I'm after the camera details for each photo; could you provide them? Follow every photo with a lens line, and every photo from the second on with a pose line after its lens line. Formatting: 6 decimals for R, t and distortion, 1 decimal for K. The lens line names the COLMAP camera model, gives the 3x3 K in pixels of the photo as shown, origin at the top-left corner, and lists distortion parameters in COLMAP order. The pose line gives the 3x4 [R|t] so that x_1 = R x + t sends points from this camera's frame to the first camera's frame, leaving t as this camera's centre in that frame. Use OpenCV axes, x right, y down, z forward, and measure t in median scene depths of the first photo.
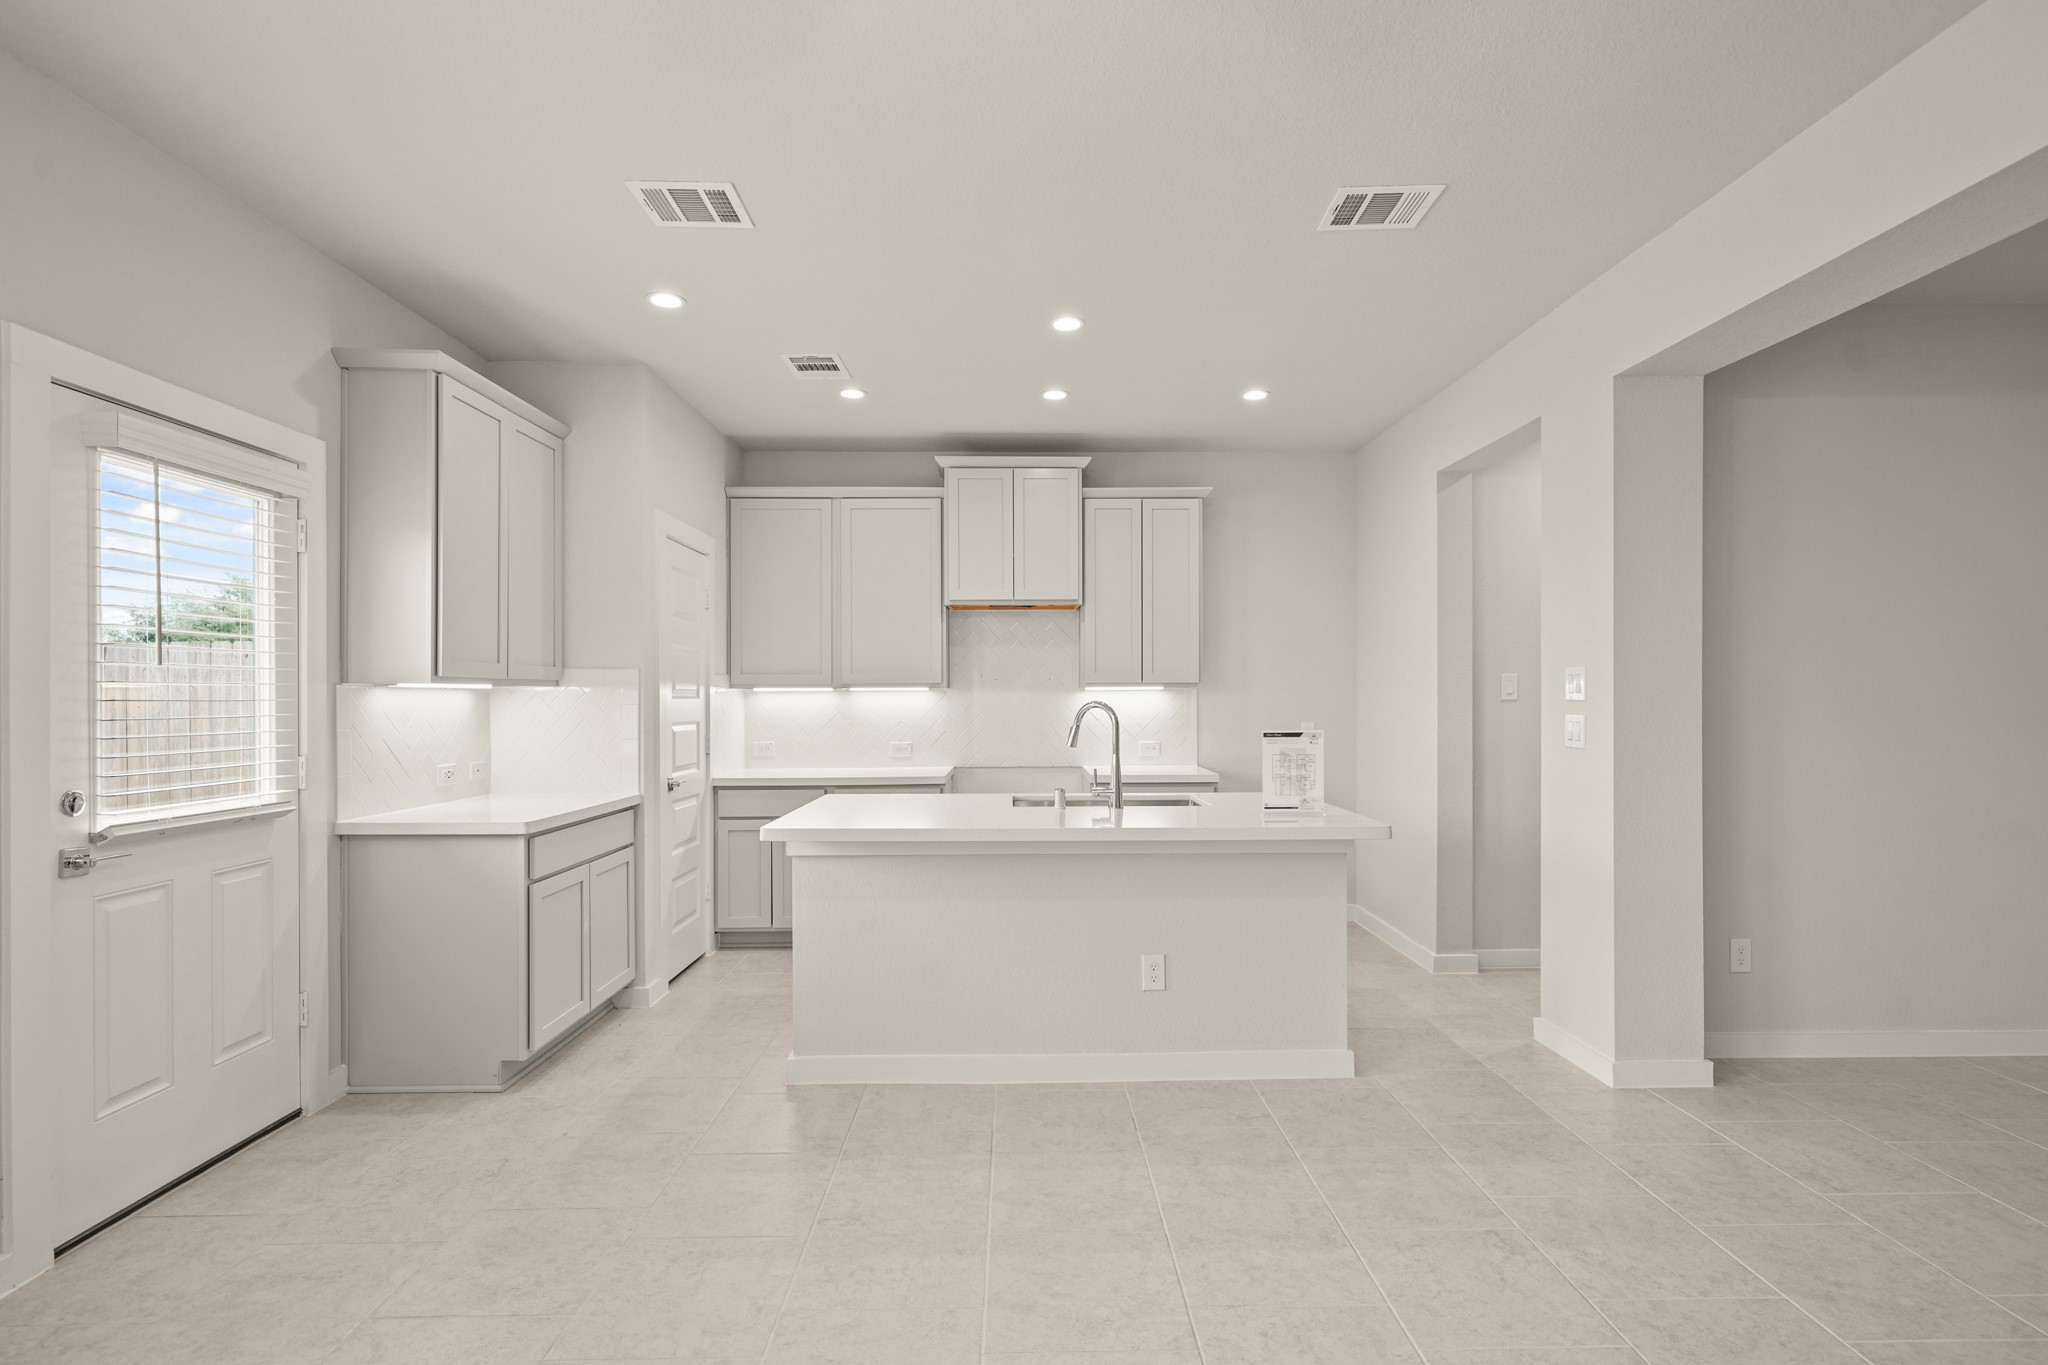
lens RADIAL K [[956.8, 0, 1039.1], [0, 956.8, 693.8], [0, 0, 1]] dist [0.003047, 0.000068]
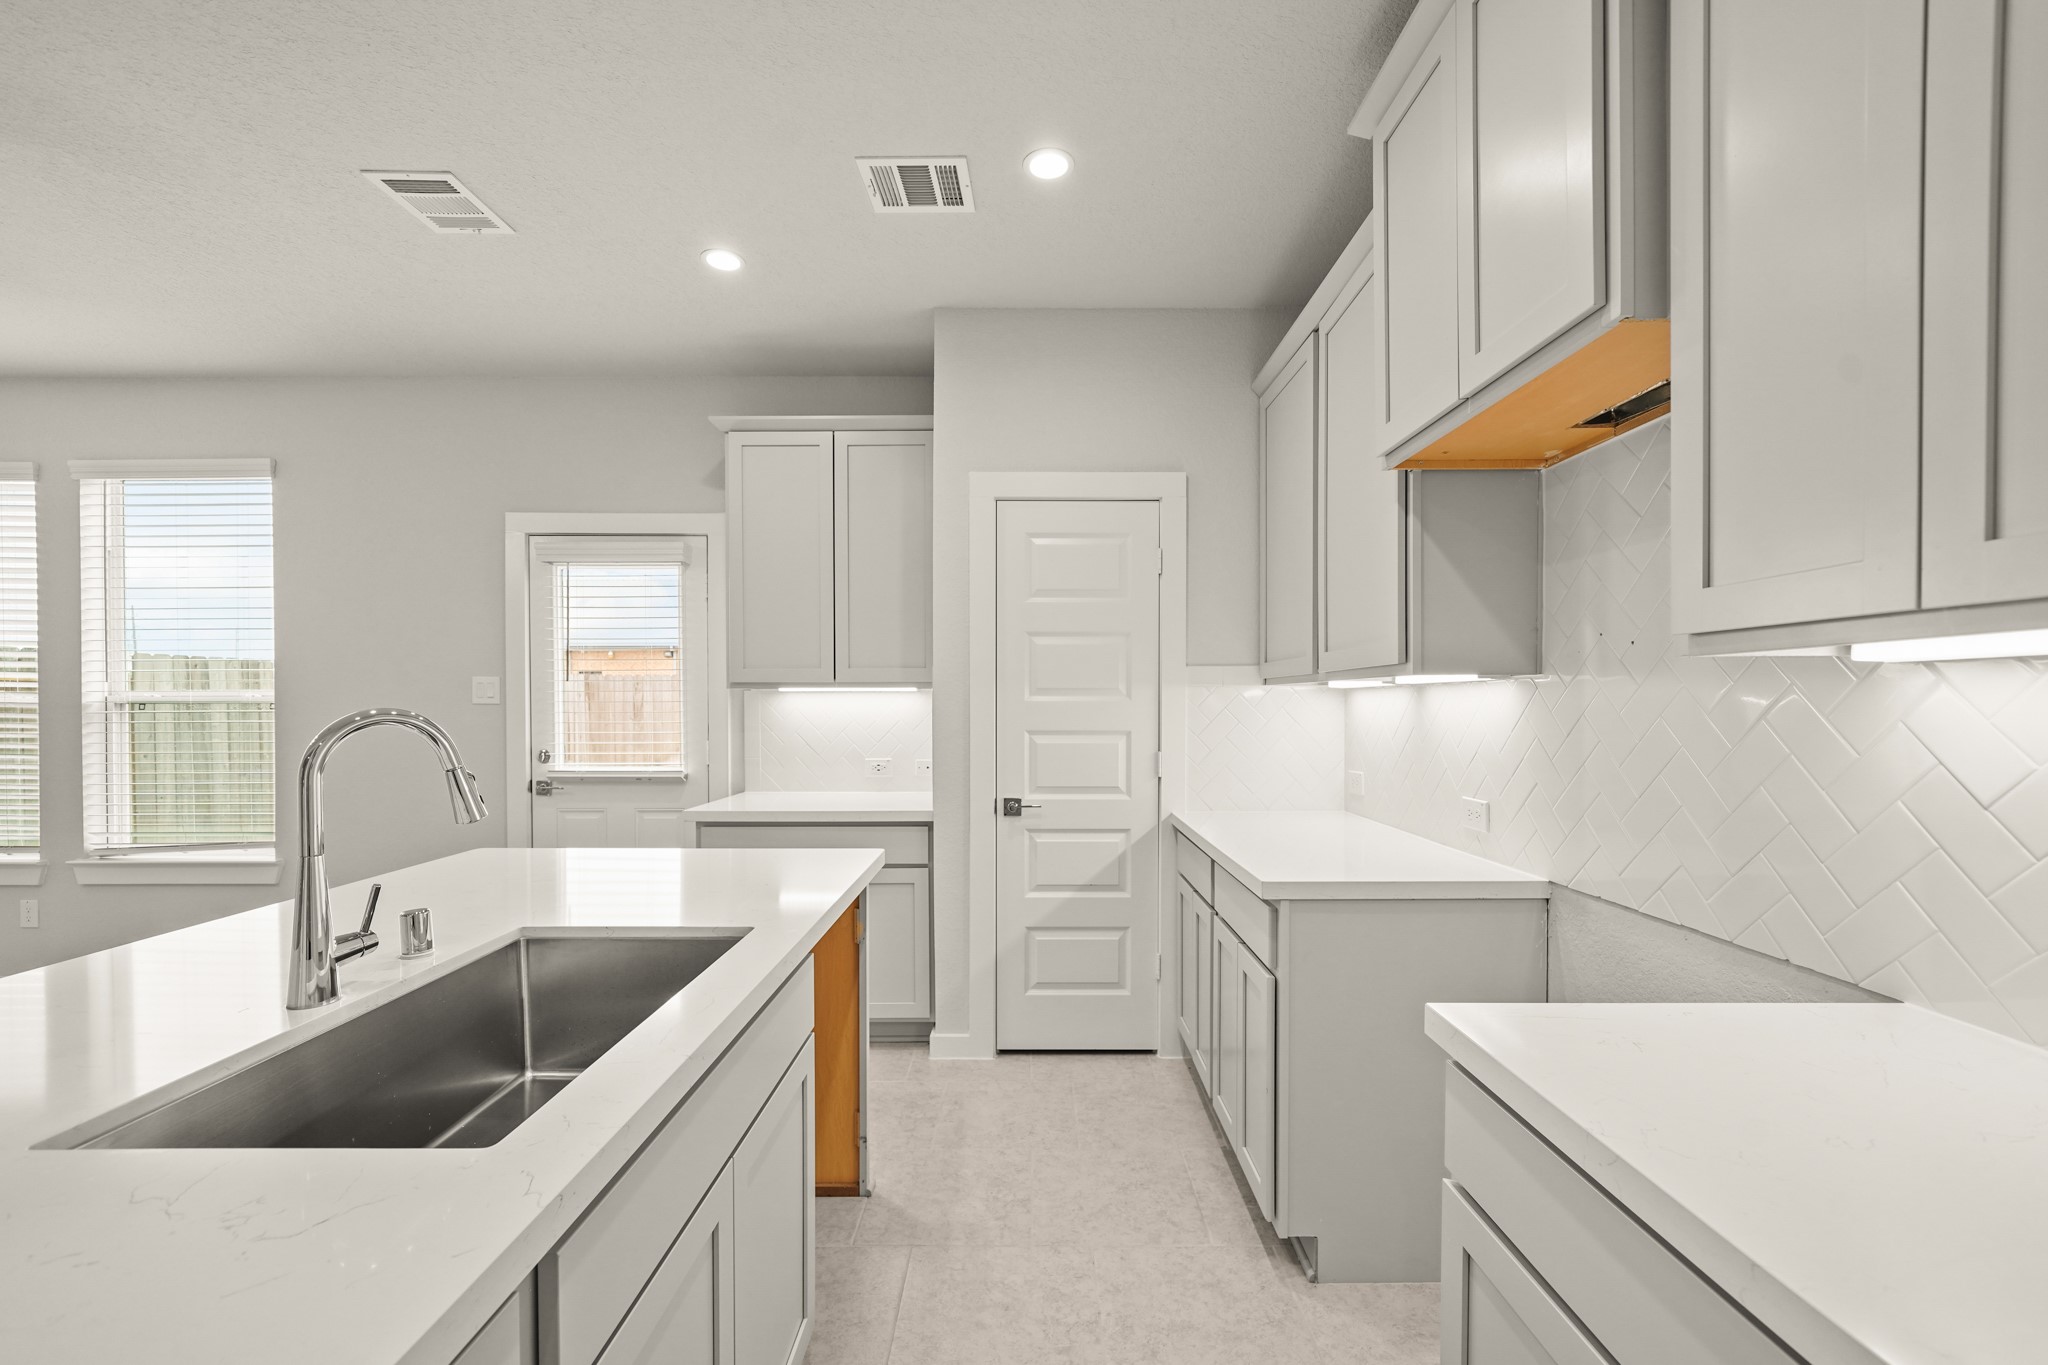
lens RADIAL K [[870.2, 0, 1060.6], [0, 870.2, 708.7], [0, 0, 1]] dist [0.015259, -0.000193]
pose [[-0.033870, 0.009821, -0.999378, 0.438570], [0.004688, 0.999942, 0.009668, 0.006106], [0.999415, -0.004358, -0.033914, 1.357142]]
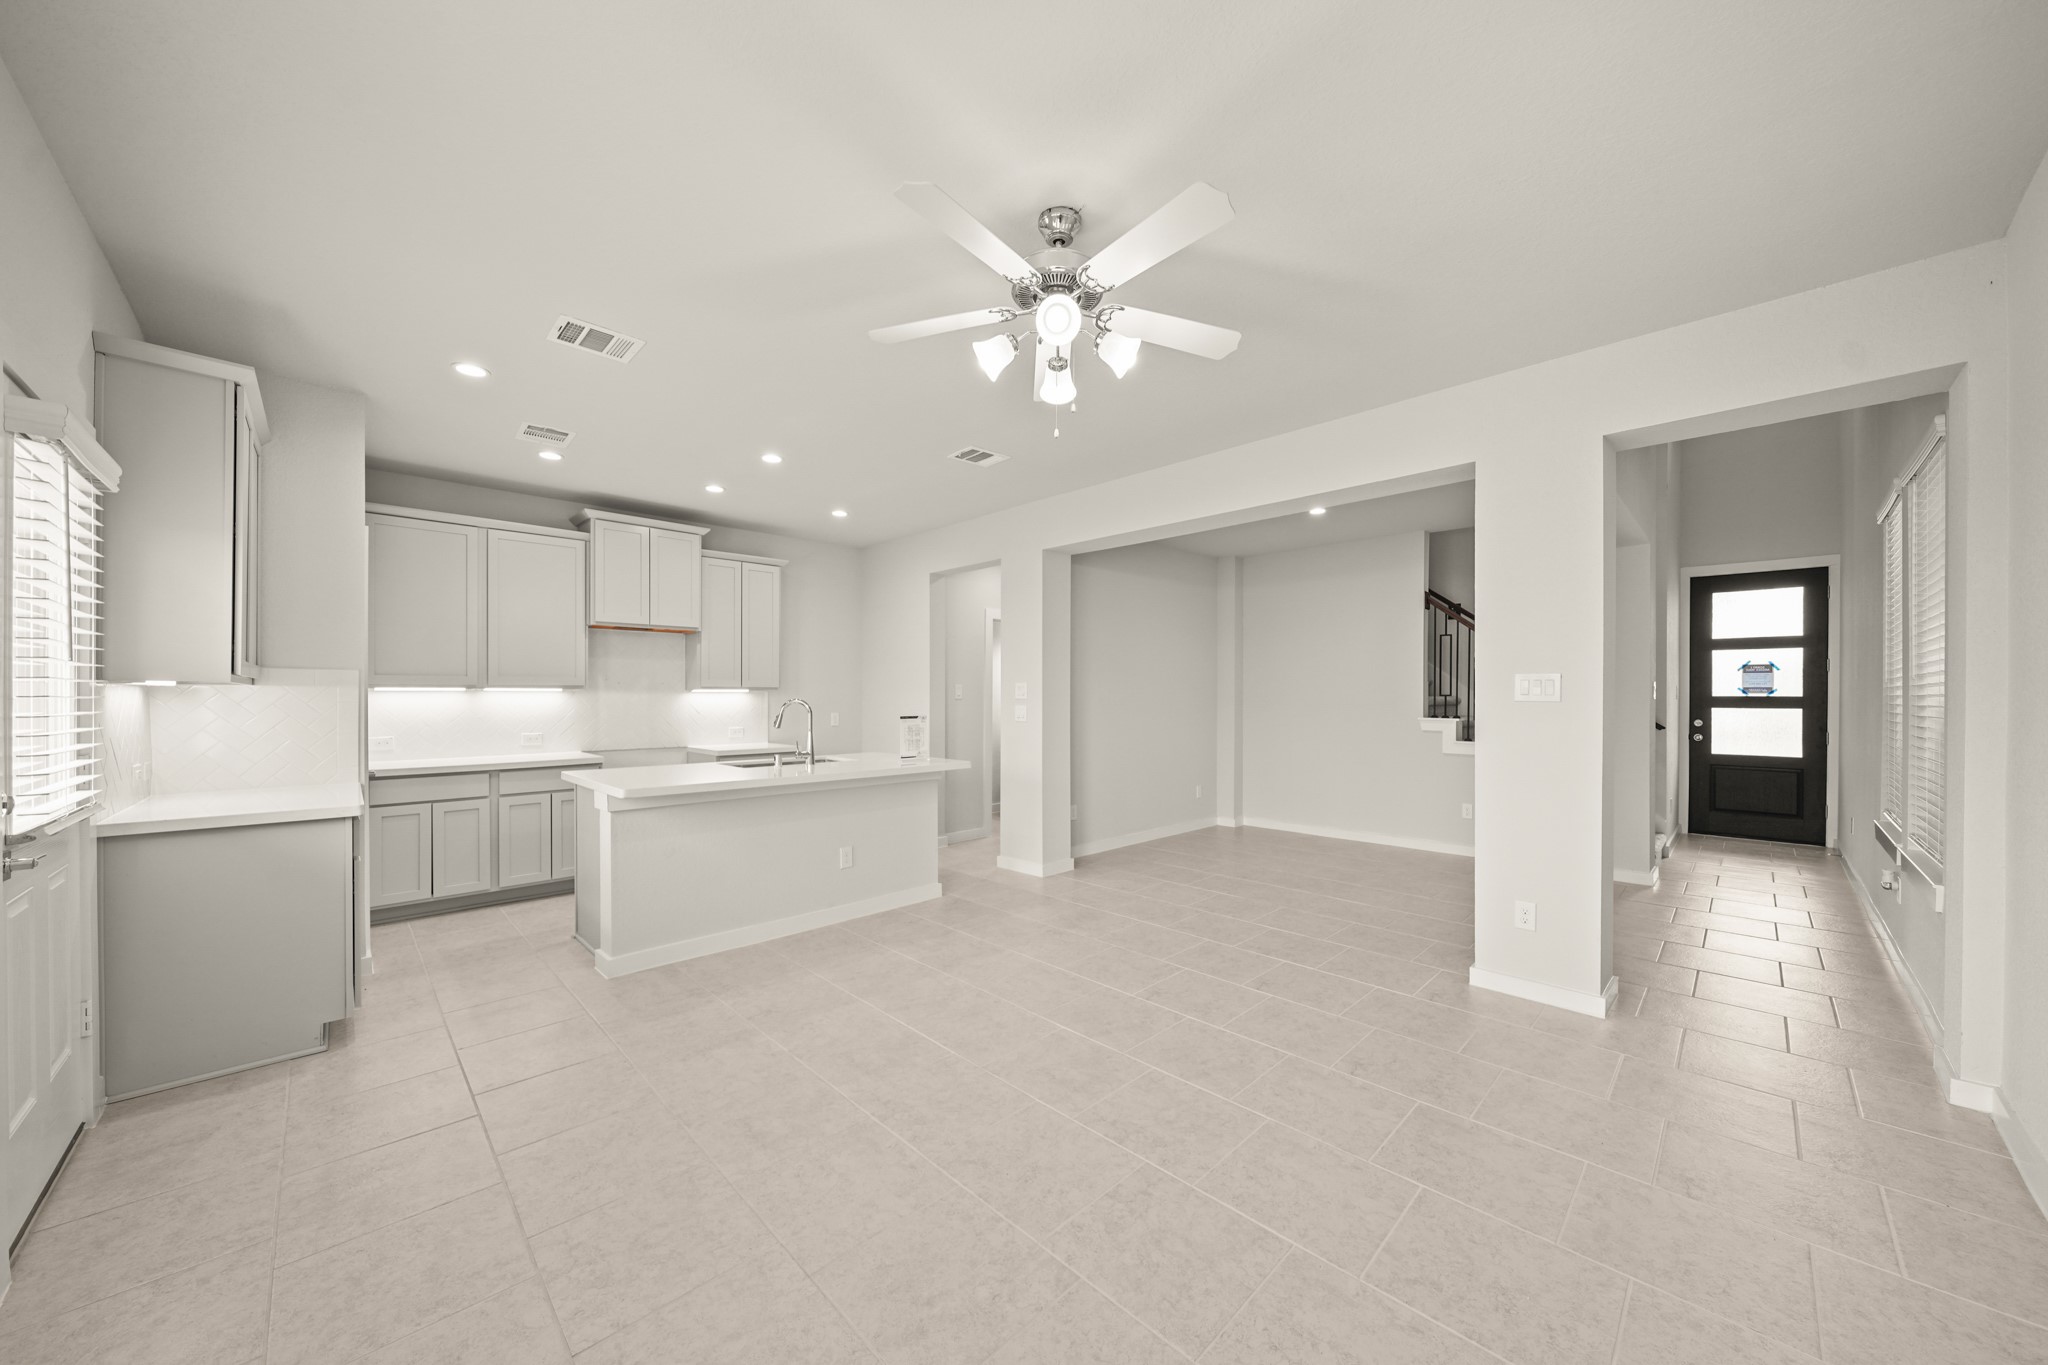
lens RADIAL K [[700.9, 0, 1014.0], [0, 700.9, 687.8], [0, 0, 1]] dist [-0.004347, -0.000111]
pose [[0.742886, 0.010754, 0.669331, -0.474582], [-0.003937, 0.999924, -0.011695, 0.001111], [-0.669406, 0.006053, 0.742872, -0.125211]]
